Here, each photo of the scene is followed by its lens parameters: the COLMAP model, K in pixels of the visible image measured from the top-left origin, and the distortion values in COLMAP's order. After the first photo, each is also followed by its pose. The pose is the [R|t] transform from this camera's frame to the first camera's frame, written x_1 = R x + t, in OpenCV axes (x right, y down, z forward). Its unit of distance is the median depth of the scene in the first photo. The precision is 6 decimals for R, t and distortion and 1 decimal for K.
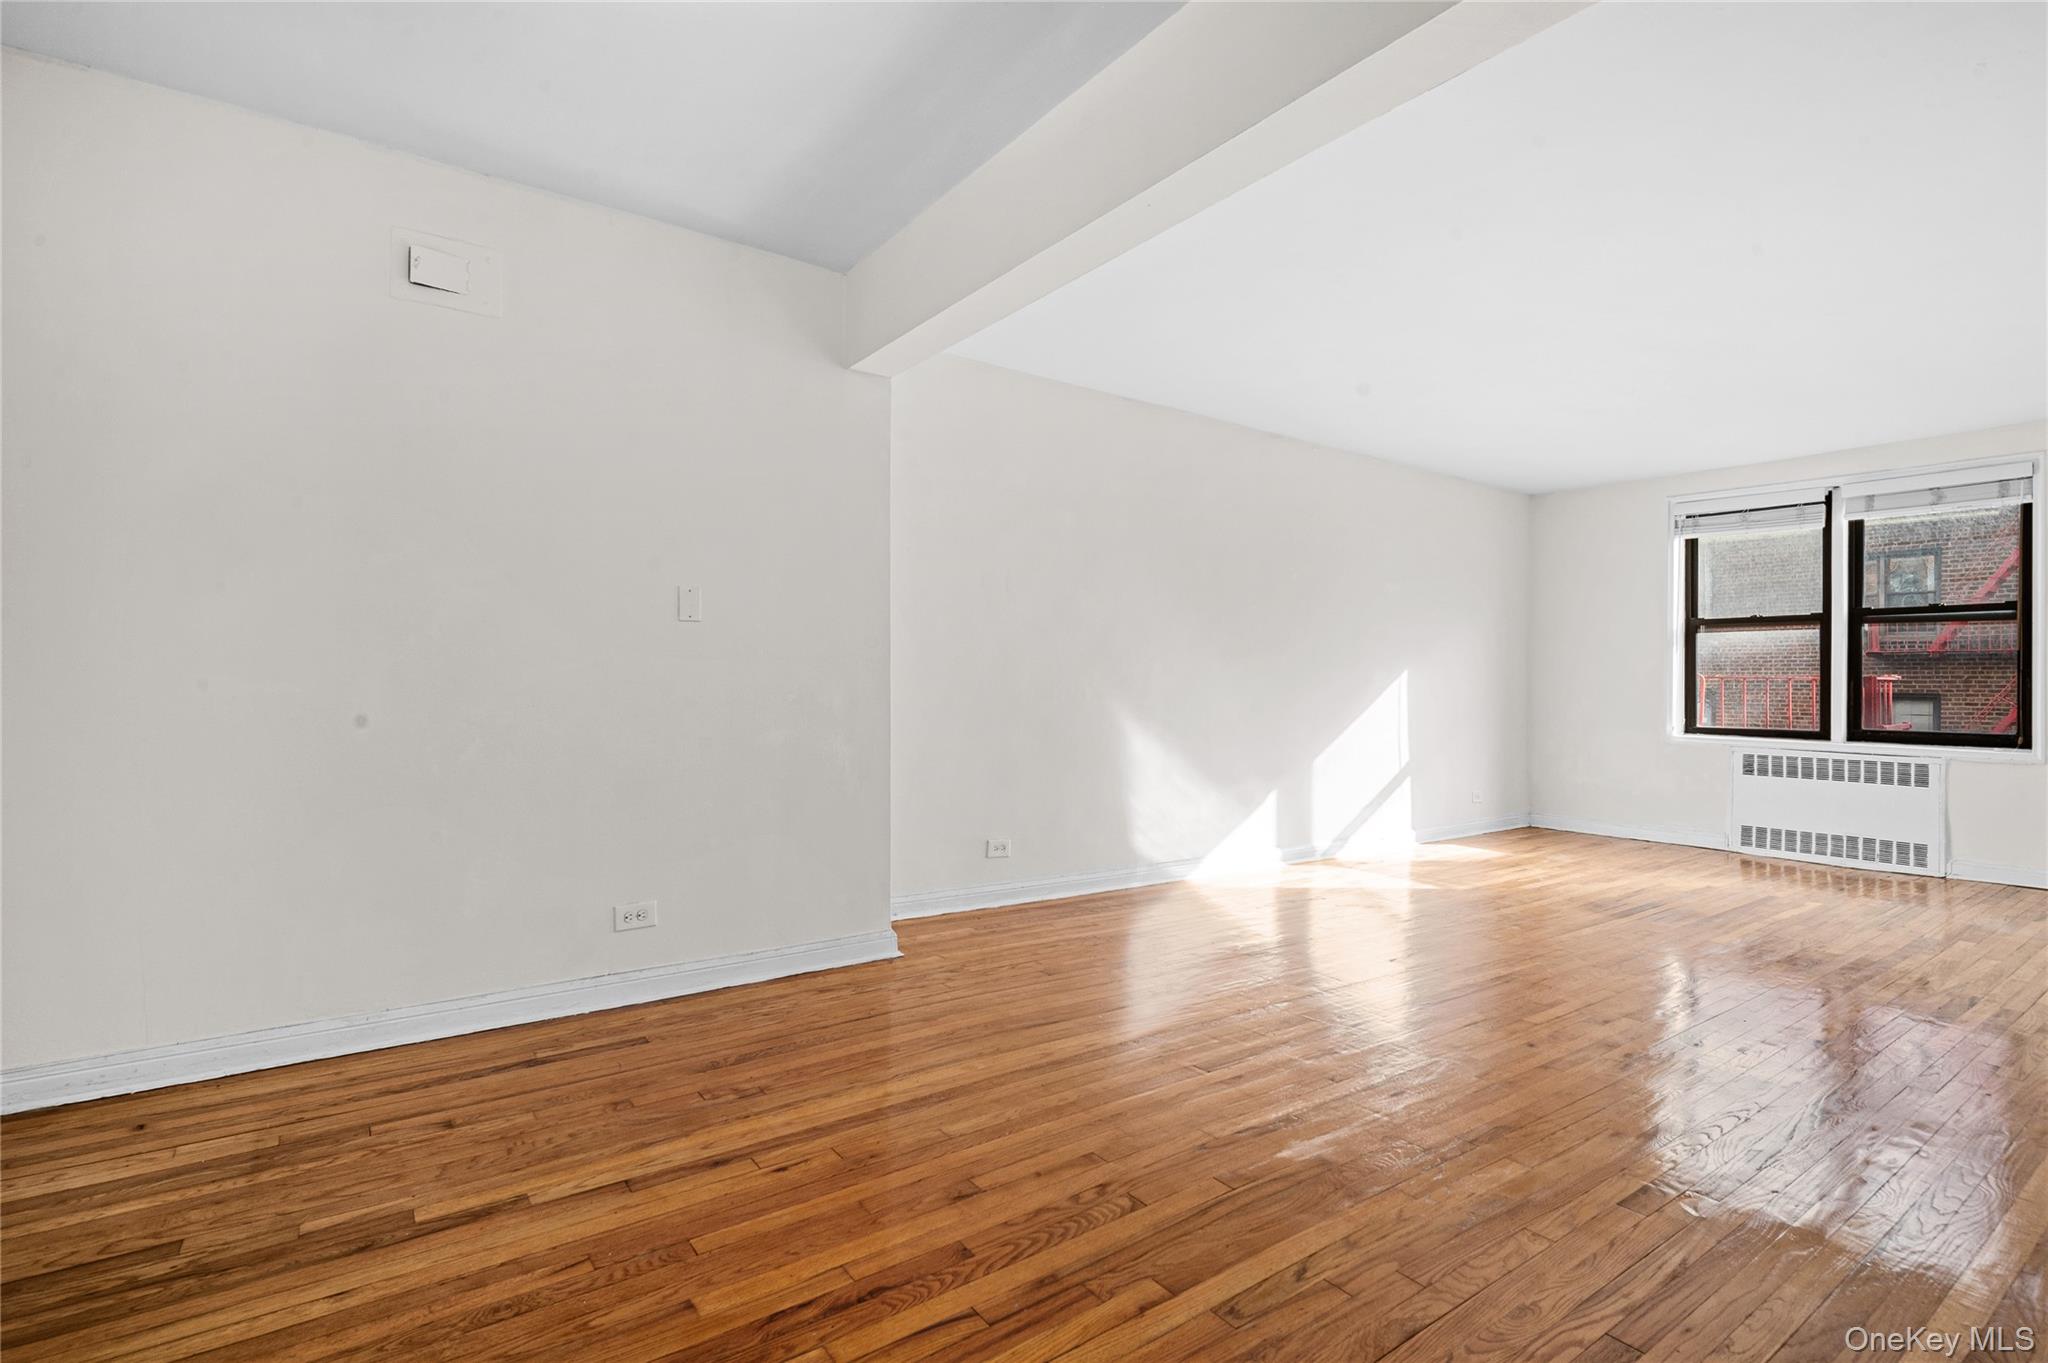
lens RADIAL K [[967.6, 0, 1031.3], [0, 967.6, 700.9], [0, 0, 1]] dist [-0.008247, -0.000124]
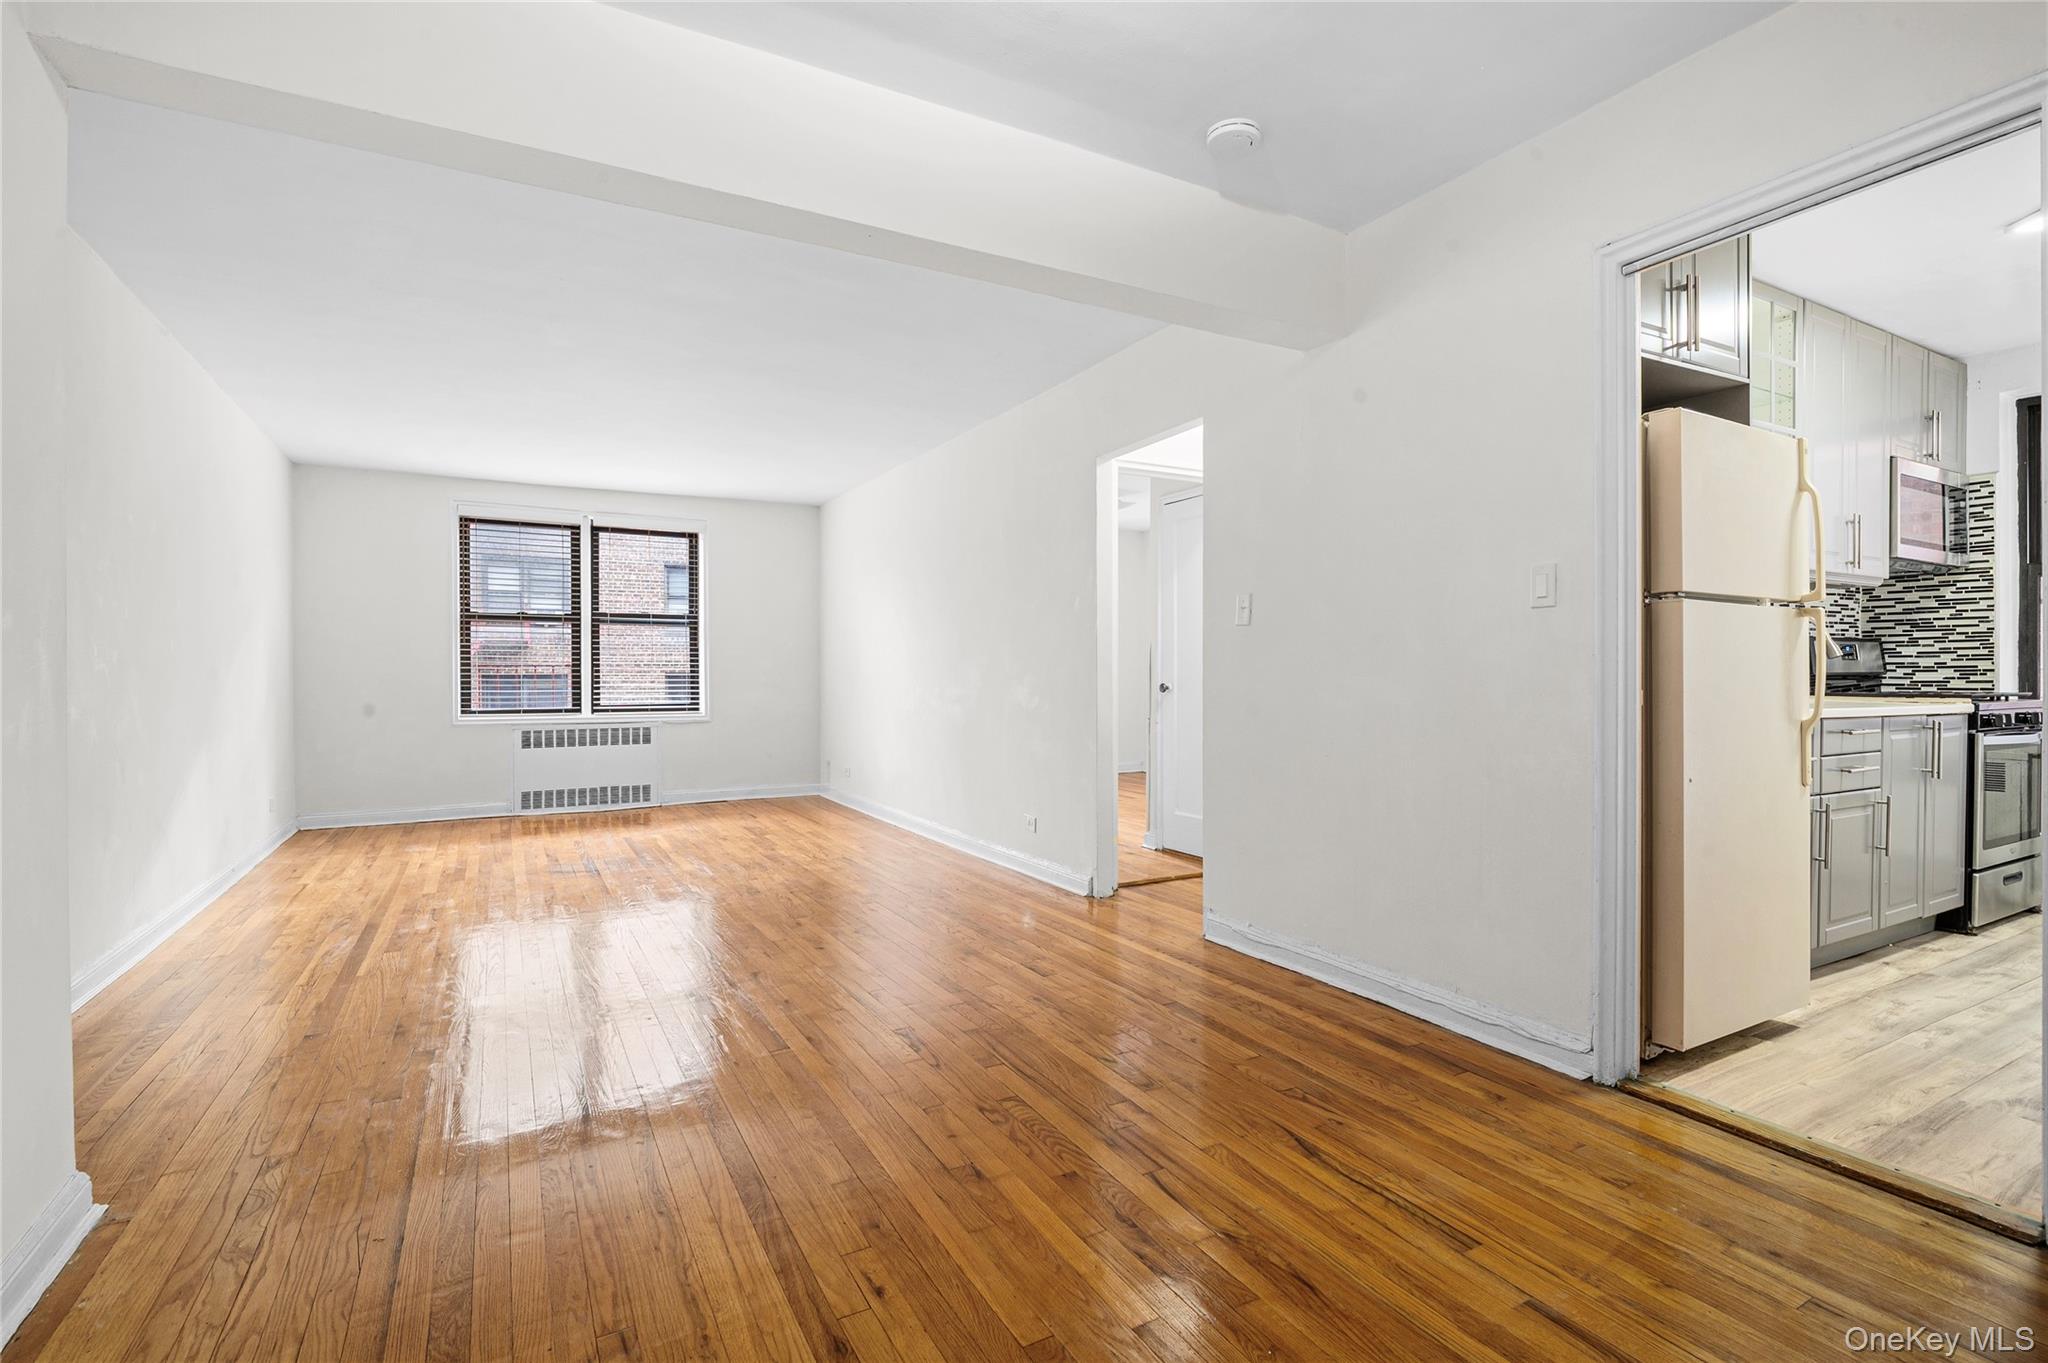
lens RADIAL K [[967.6, 0, 1025.8], [0, 967.6, 673.1], [0, 0, 1]] dist [-0.008247, -0.000124]
pose [[0.104954, -0.010323, 0.994424, -0.382372], [0.020201, 0.999762, 0.008246, -0.012844], [-0.994272, 0.019223, 0.105137, 0.287853]]
